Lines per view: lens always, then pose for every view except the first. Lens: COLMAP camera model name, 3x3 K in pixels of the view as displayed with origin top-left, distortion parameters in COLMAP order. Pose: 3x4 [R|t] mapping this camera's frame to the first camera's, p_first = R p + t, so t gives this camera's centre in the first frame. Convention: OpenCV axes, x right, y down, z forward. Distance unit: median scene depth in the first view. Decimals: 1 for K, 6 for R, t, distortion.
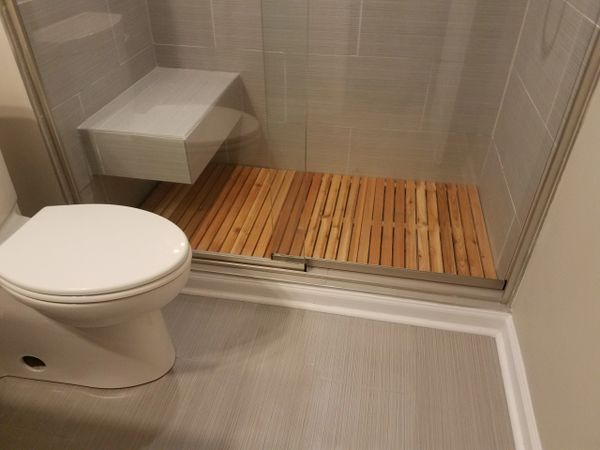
lens RADIAL K [[465.6, 0, 300.0], [0, 465.6, 225.0], [0, 0, 1]] dist [0.221238, -0.388066]
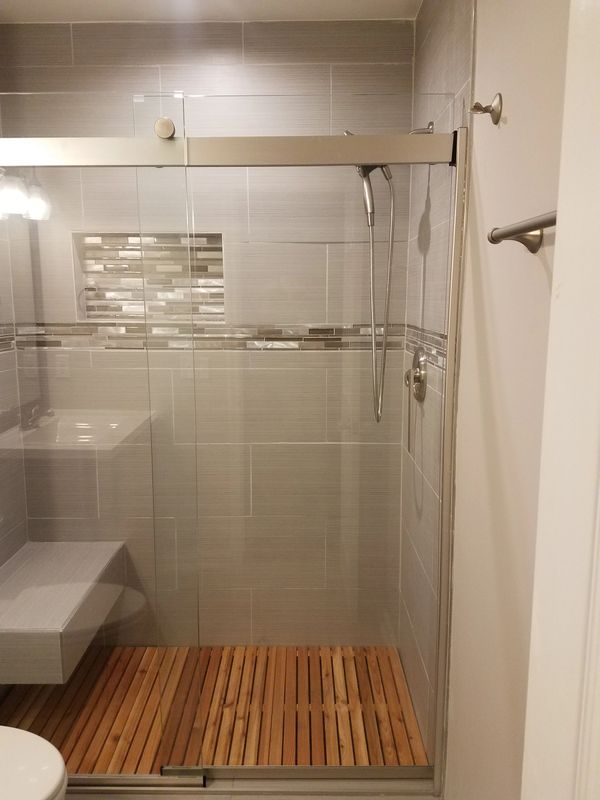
lens RADIAL K [[607.8, 0, 300.0], [0, 607.8, 400.0], [0, 0, 1]] dist [0.197904, -0.322633]
pose [[0.984227, -0.030210, 0.174313, 0.004710], [0.103894, 0.896209, -0.431295, -0.013076], [-0.143192, 0.442602, 0.885211, -0.228404]]
